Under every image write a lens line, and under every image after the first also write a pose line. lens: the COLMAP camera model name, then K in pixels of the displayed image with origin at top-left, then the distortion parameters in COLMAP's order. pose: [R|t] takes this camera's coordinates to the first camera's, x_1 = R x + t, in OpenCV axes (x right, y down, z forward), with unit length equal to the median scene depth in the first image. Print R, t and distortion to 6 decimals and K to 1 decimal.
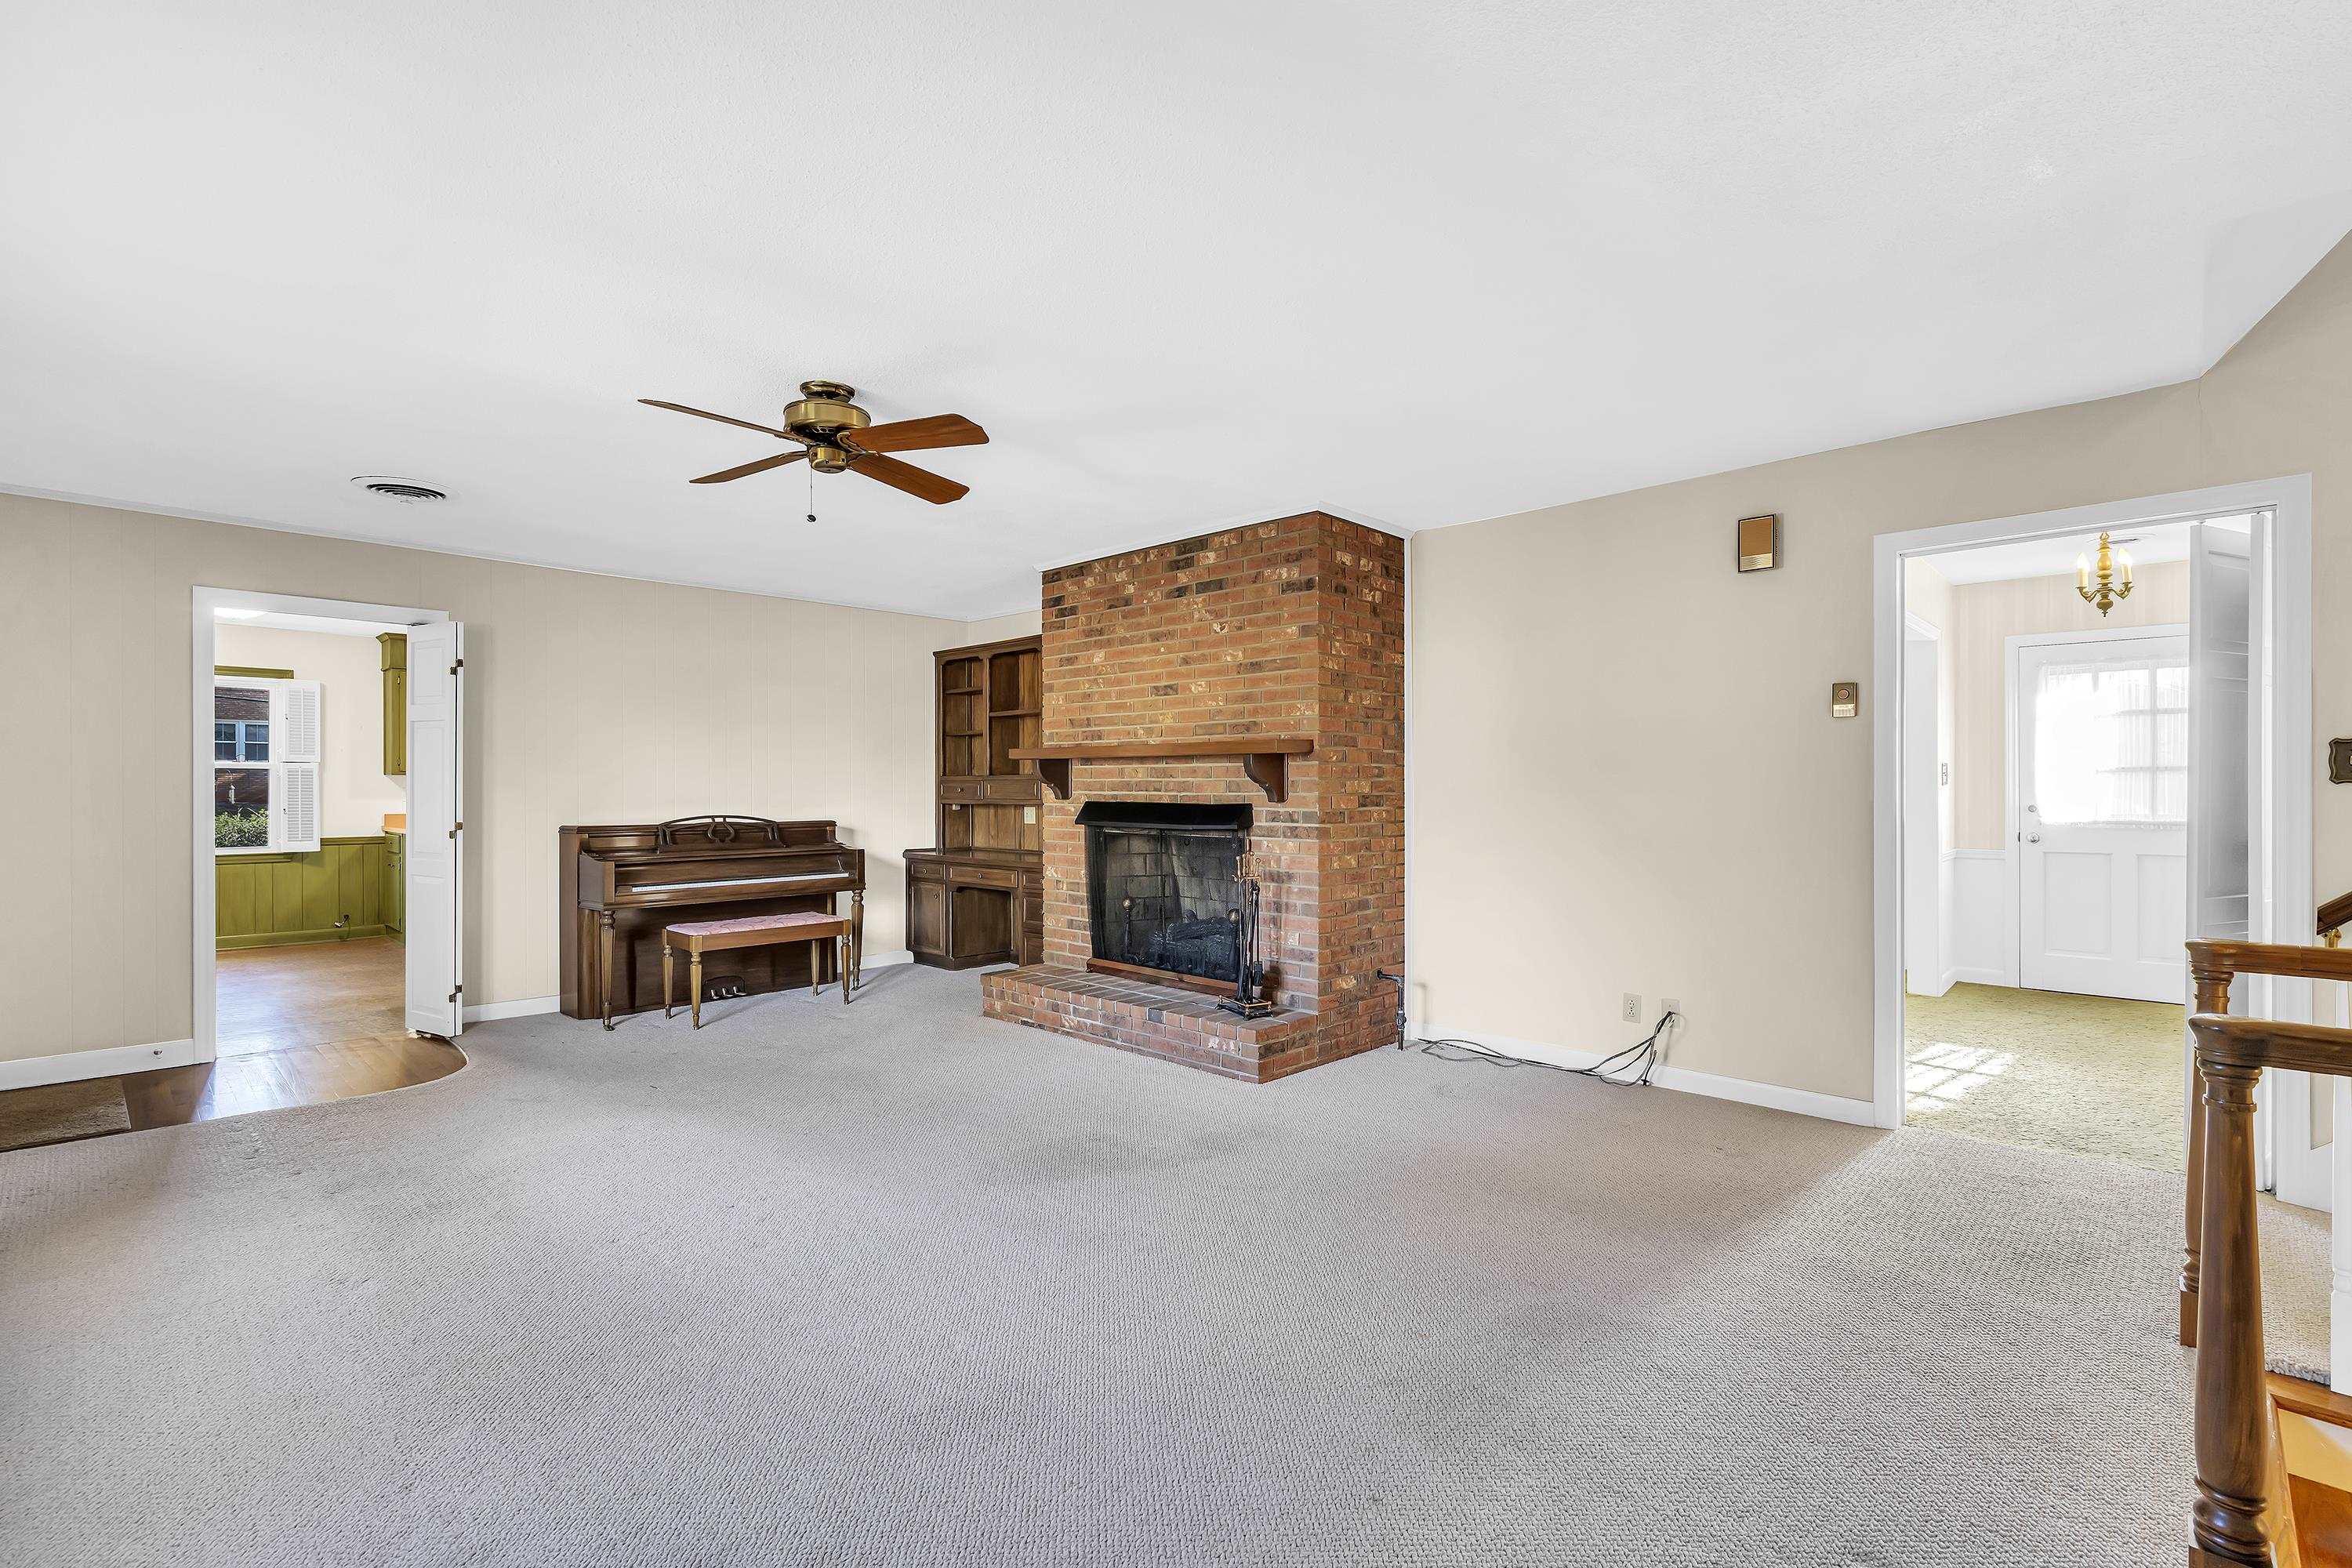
lens RADIAL K [[1067.5, 0, 1174.9], [0, 1067.5, 789.3], [0, 0, 1]] dist [-0.000211, 0.000394]
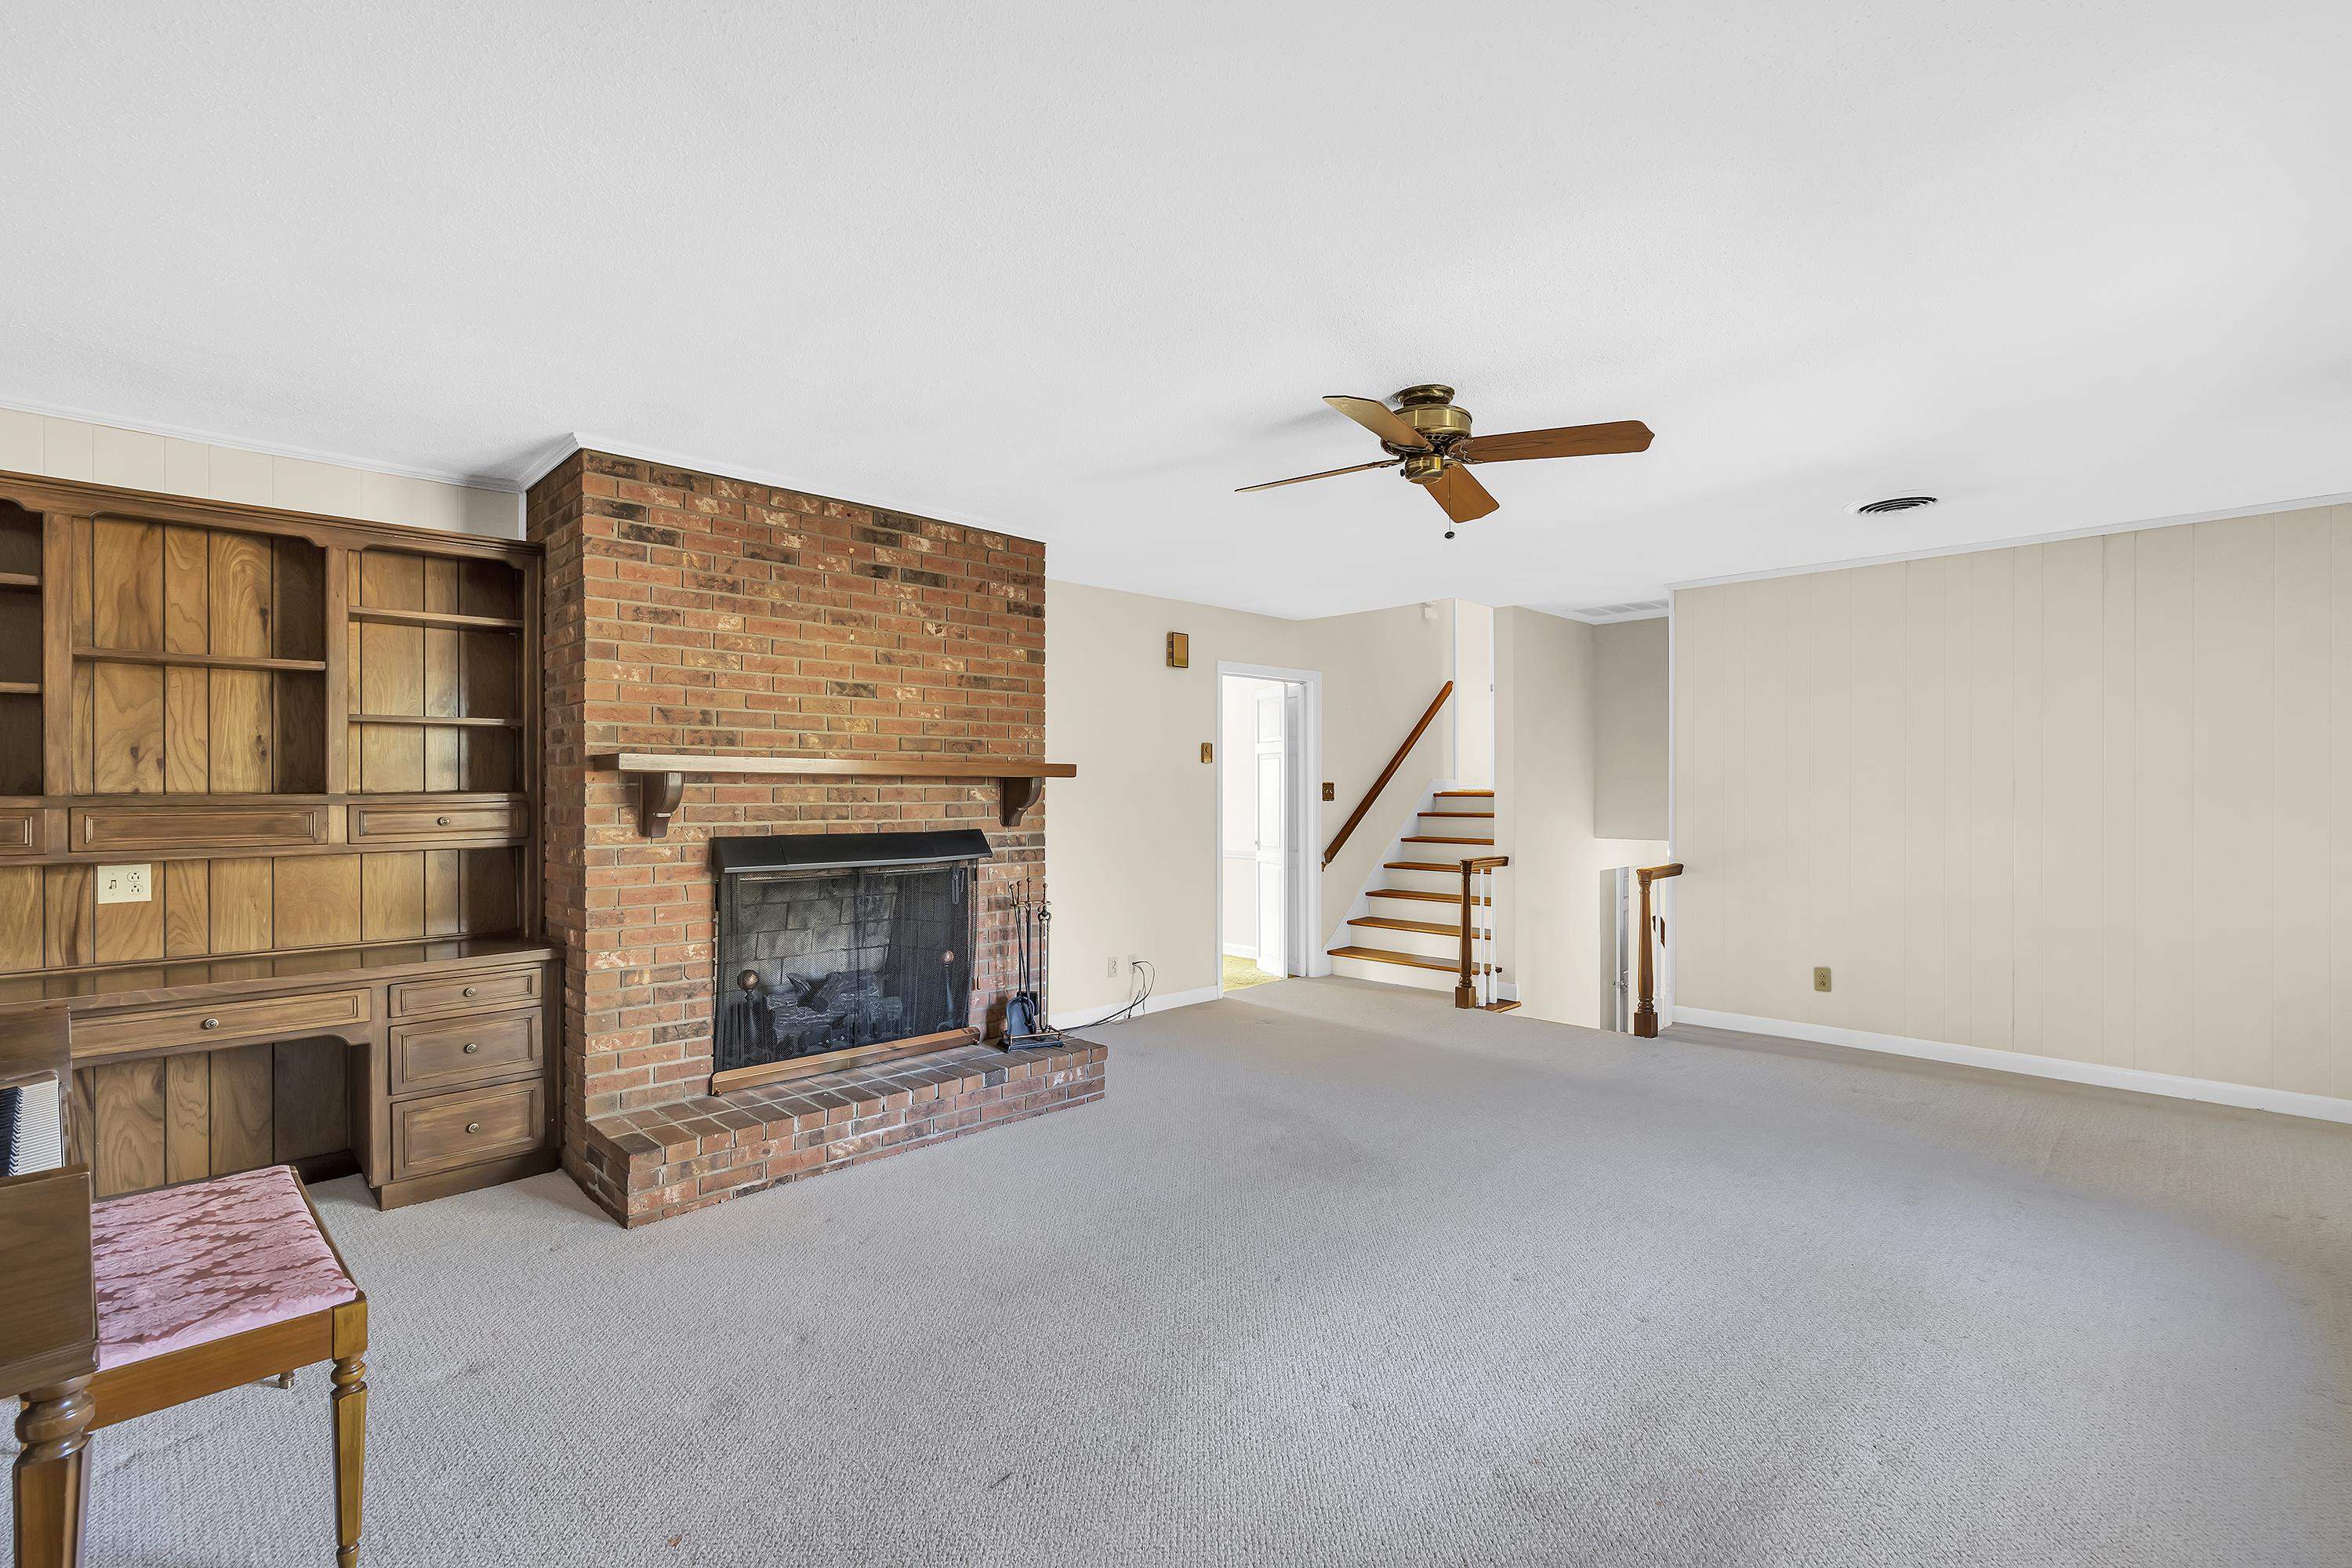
lens RADIAL K [[1067.5, 0, 1165.0], [0, 1067.5, 790.0], [0, 0, 1]] dist [-0.000211, 0.000394]
pose [[0.018362, 0.000096, 0.999831, -0.815466], [0.003827, 0.999993, -0.000167, -0.018817], [-0.999824, 0.003830, 0.018362, 0.784315]]
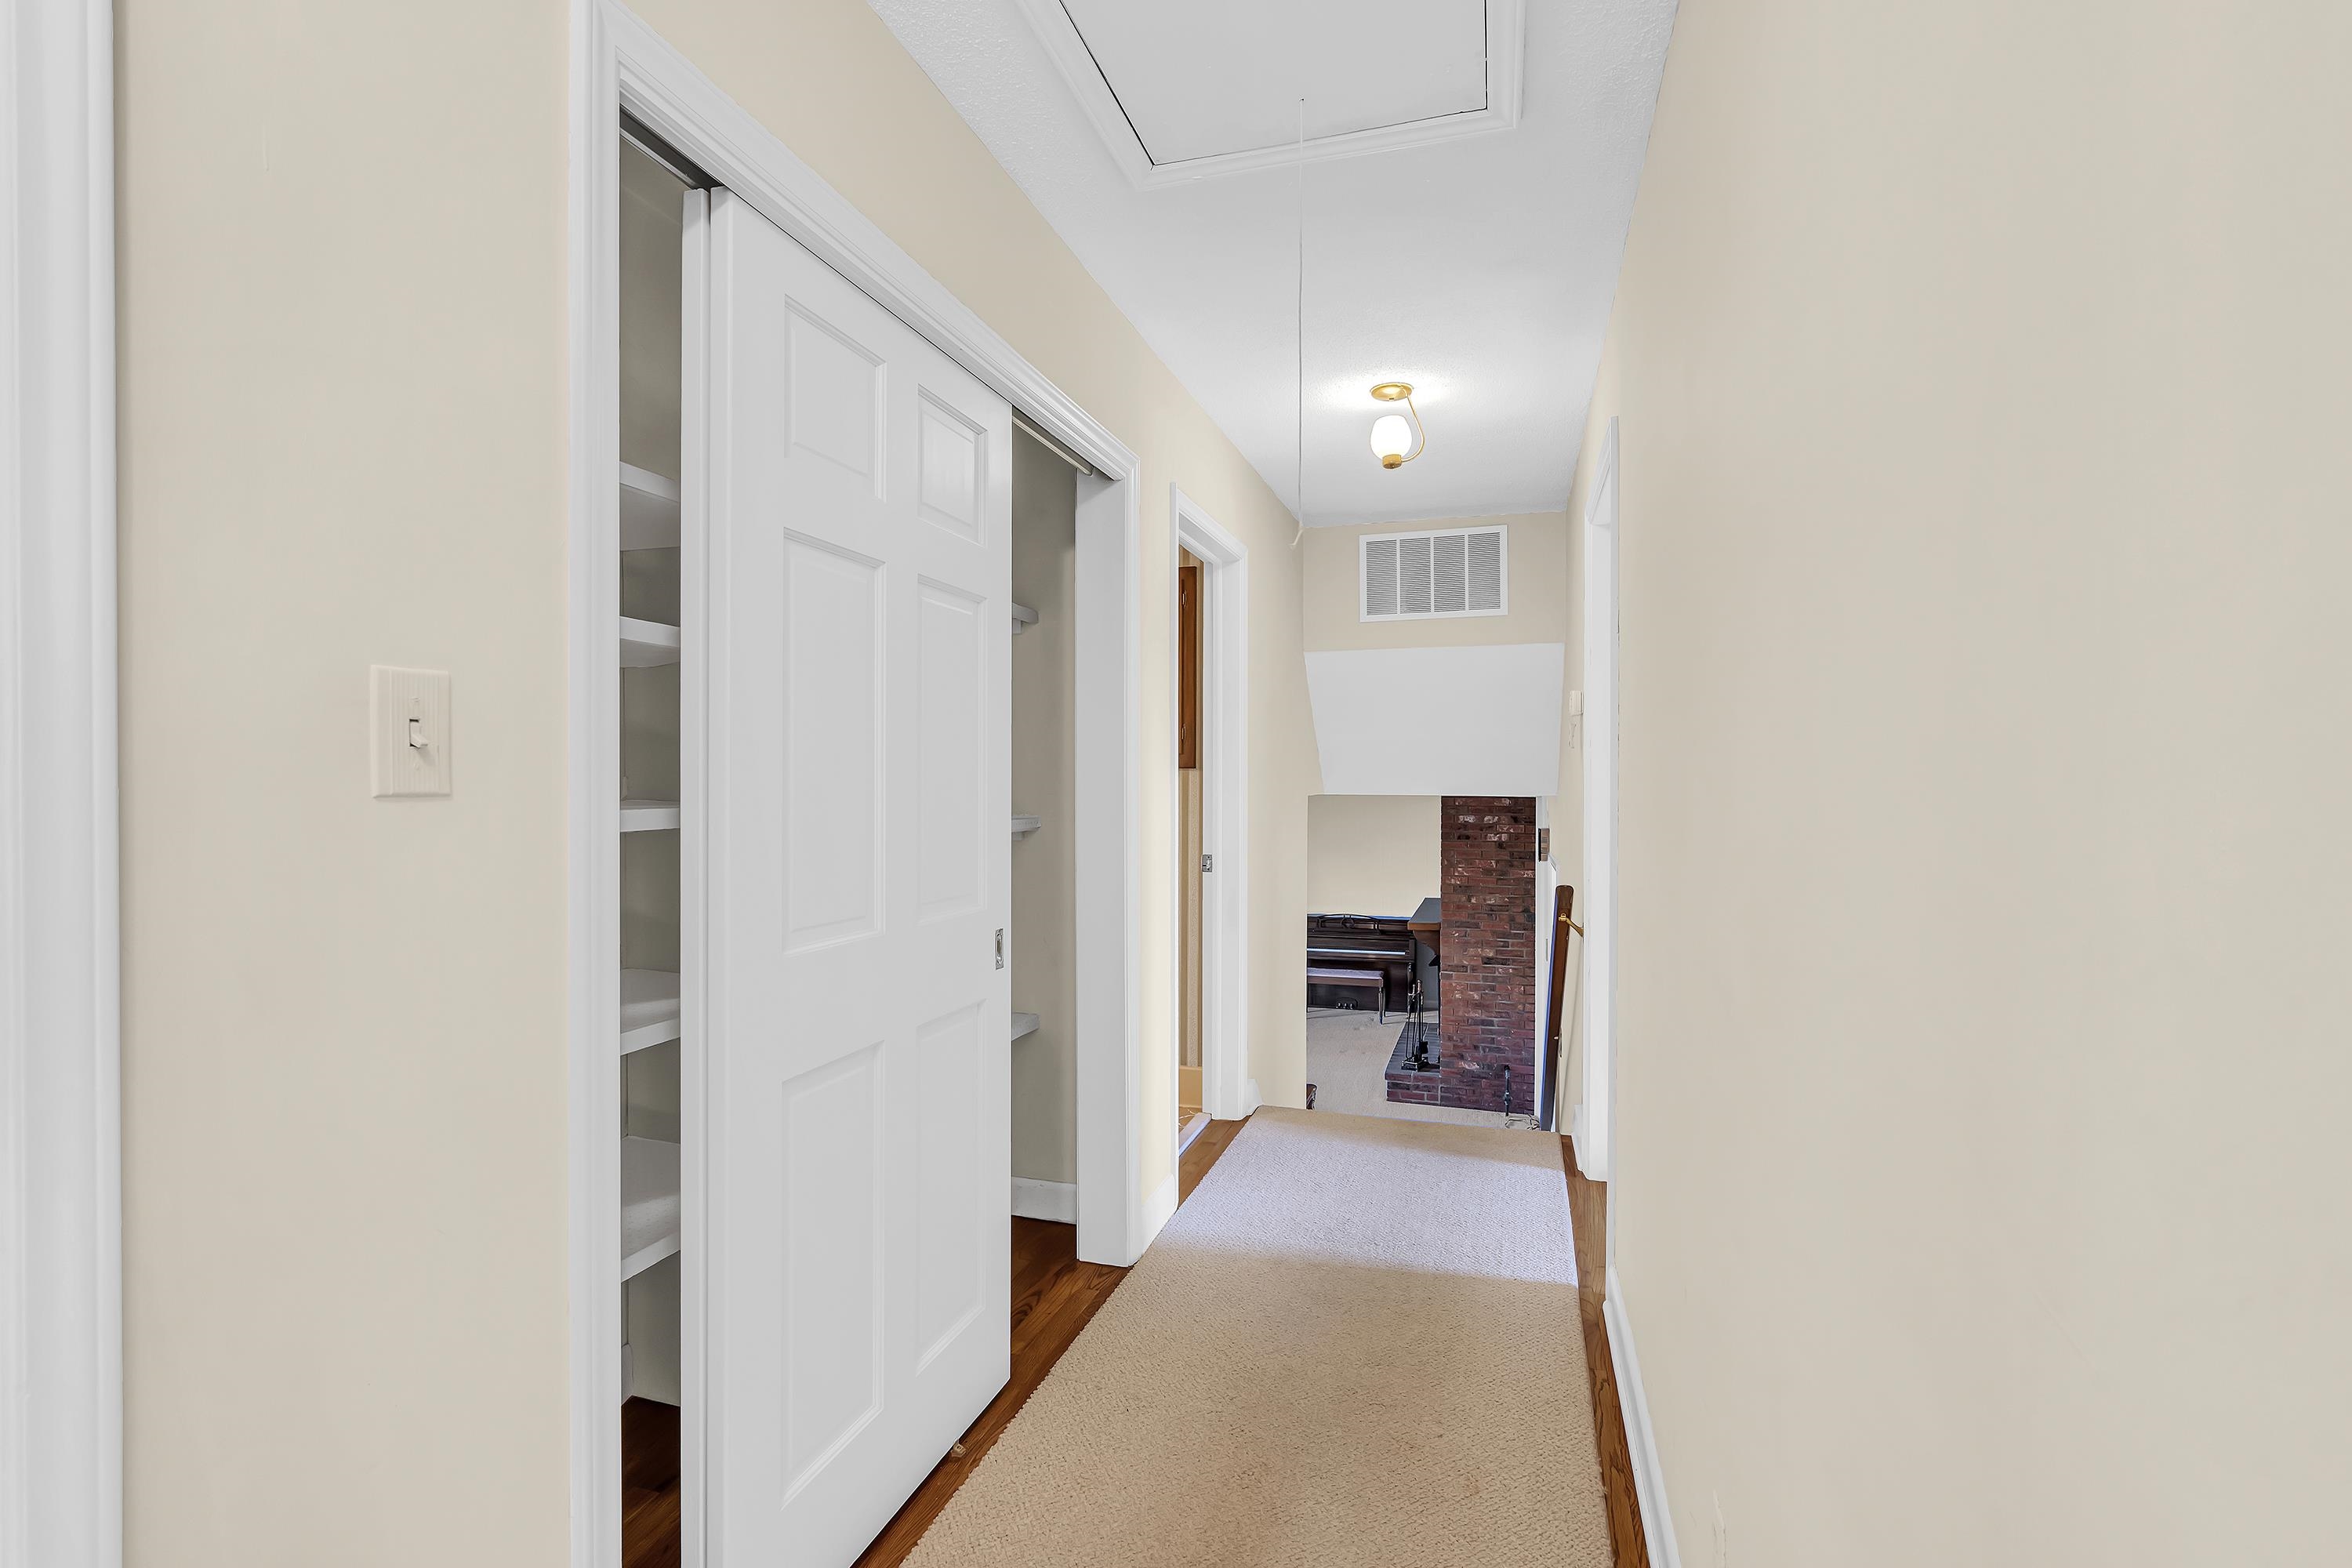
lens RADIAL K [[1067.5, 0, 1174.6], [0, 1067.5, 785.3], [0, 0, 1]] dist [-0.000211, 0.000394]
pose [[0.447110, 0.002554, -0.894475, 1.431542], [-0.003774, 0.999992, 0.000969, -0.259926], [0.894471, 0.002943, 0.447117, -0.186877]]
